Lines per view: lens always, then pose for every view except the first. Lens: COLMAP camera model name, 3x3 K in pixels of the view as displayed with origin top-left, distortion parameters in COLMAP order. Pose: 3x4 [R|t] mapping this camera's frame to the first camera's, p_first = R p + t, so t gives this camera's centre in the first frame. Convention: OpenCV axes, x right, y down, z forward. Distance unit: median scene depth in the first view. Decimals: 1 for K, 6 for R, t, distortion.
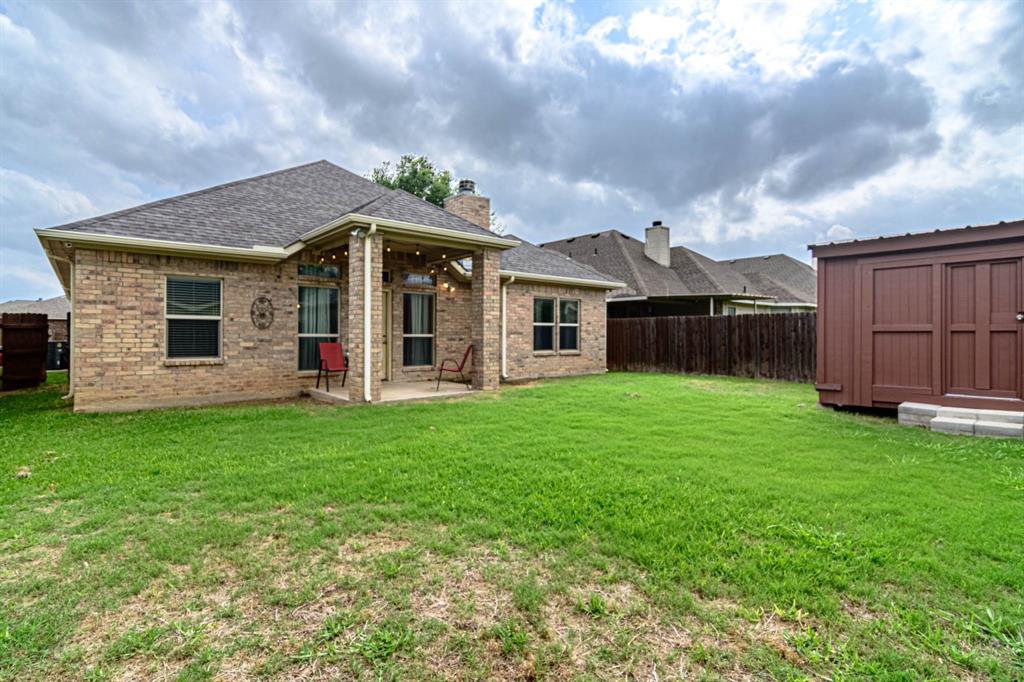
lens RADIAL K [[496.1, 0, 510.6], [0, 496.1, 333.0], [0, 0, 1]] dist [-0.000699, -0.000342]
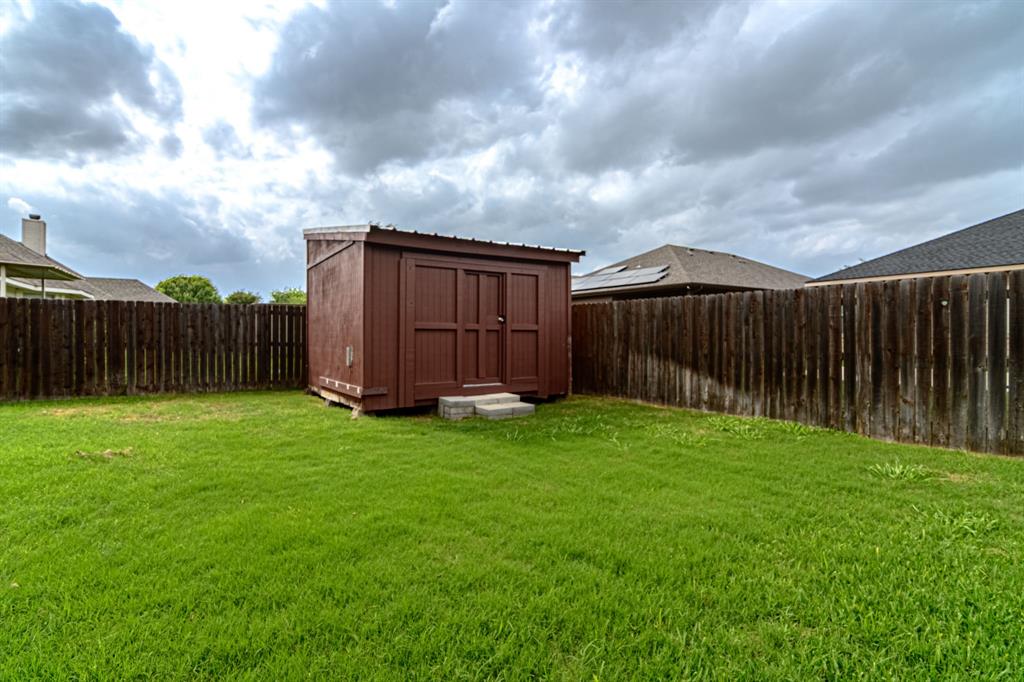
lens RADIAL K [[496.1, 0, 510.6], [0, 496.1, 333.0], [0, 0, 1]] dist [-0.000699, -0.000342]
pose [[0.141396, 0.009189, 0.989910, -0.123325], [-0.009018, 0.999927, -0.007994, 0.006731], [-0.989912, -0.007796, 0.141469, 0.404353]]
